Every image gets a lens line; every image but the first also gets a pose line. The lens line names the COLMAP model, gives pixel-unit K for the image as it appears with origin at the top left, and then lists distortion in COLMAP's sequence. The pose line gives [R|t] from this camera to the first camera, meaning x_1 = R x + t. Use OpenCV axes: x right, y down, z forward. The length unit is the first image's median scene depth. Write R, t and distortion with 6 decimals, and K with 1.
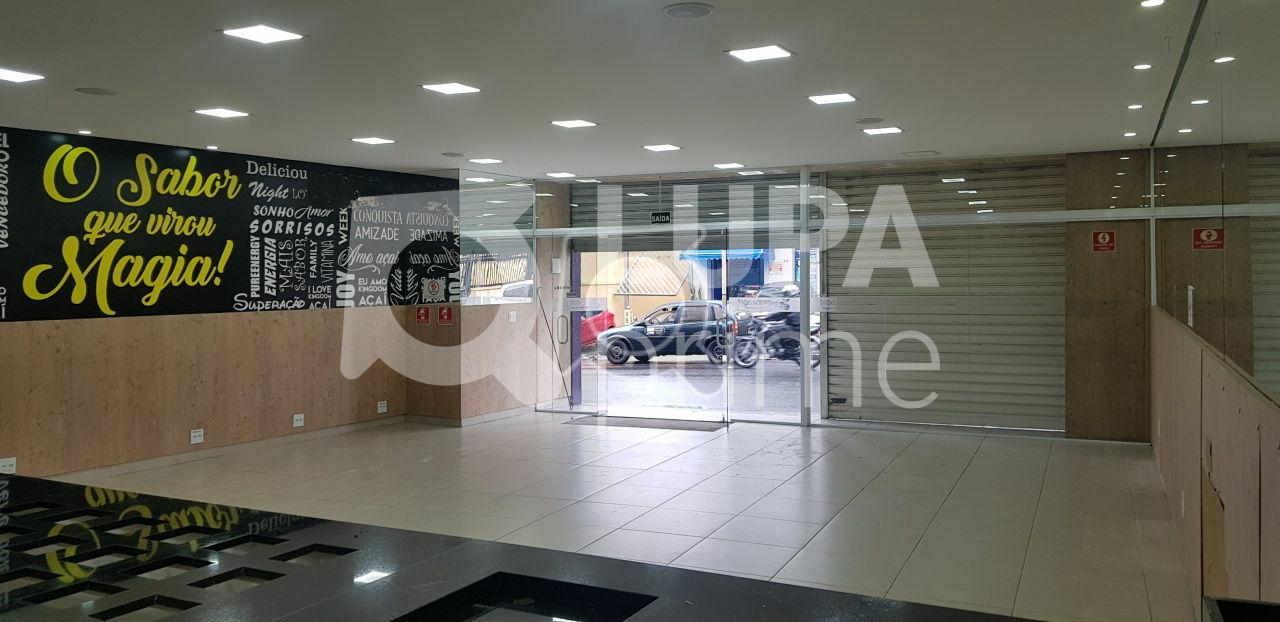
lens RADIAL K [[991.4, 0, 652.6], [0, 991.4, 280.7], [0, 0, 1]] dist [0.097868, -0.146568]
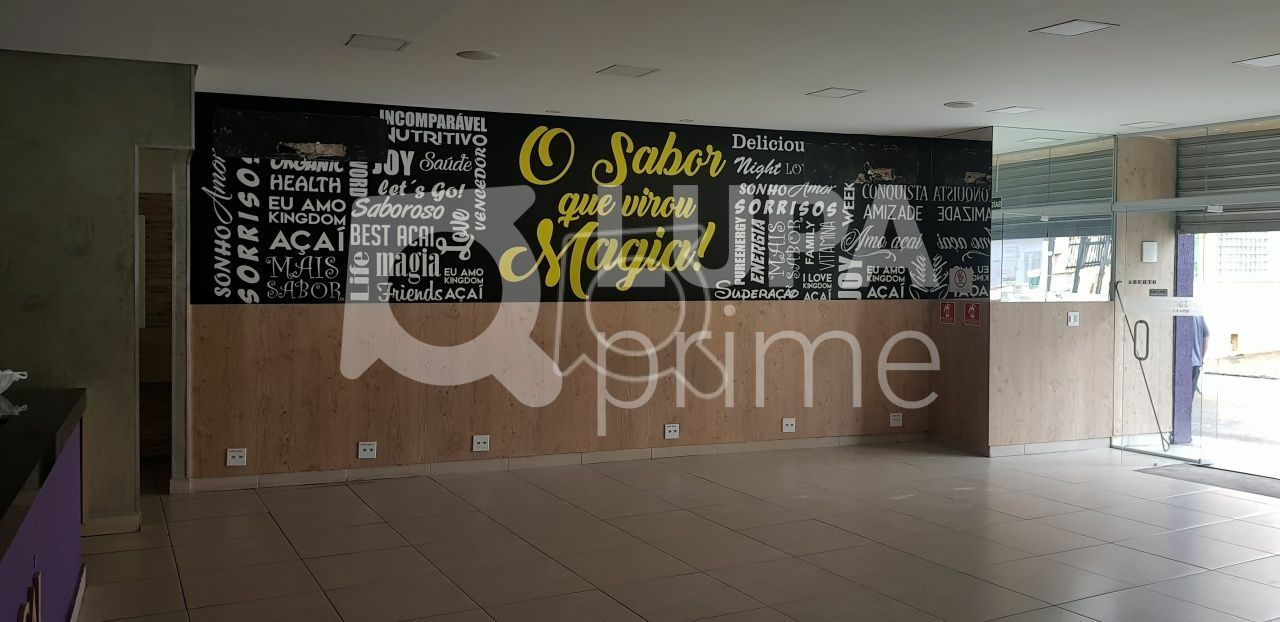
lens RADIAL K [[991.4, 0, 670.6], [0, 991.4, 289.2], [0, 0, 1]] dist [0.097868, -0.146568]
pose [[0.787126, 0.024154, -0.616319, 0.107409], [-0.015060, 0.999688, 0.019944, 0.003418], [0.616608, -0.006417, 0.787244, 0.256267]]
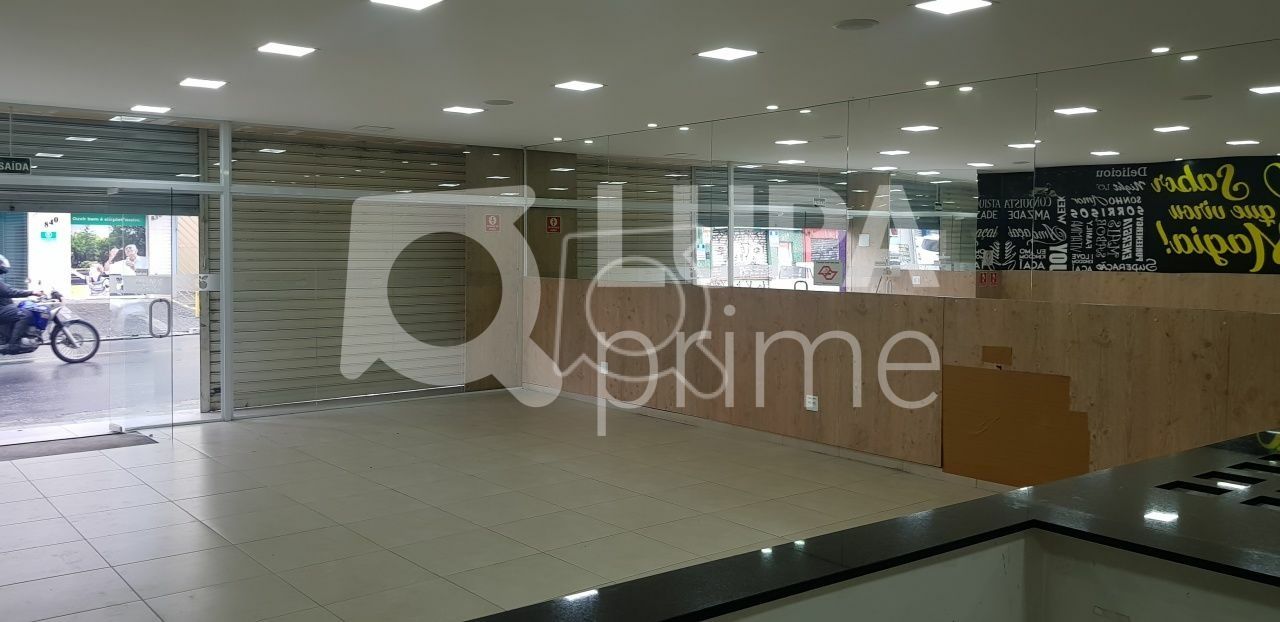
lens RADIAL K [[991.4, 0, 662.9], [0, 991.4, 295.4], [0, 0, 1]] dist [0.097868, -0.146568]
pose [[0.435617, -0.031713, 0.899573, -0.526494], [-0.002448, 0.999334, 0.036416, 0.003049], [-0.900129, -0.018066, 0.435250, 0.305185]]
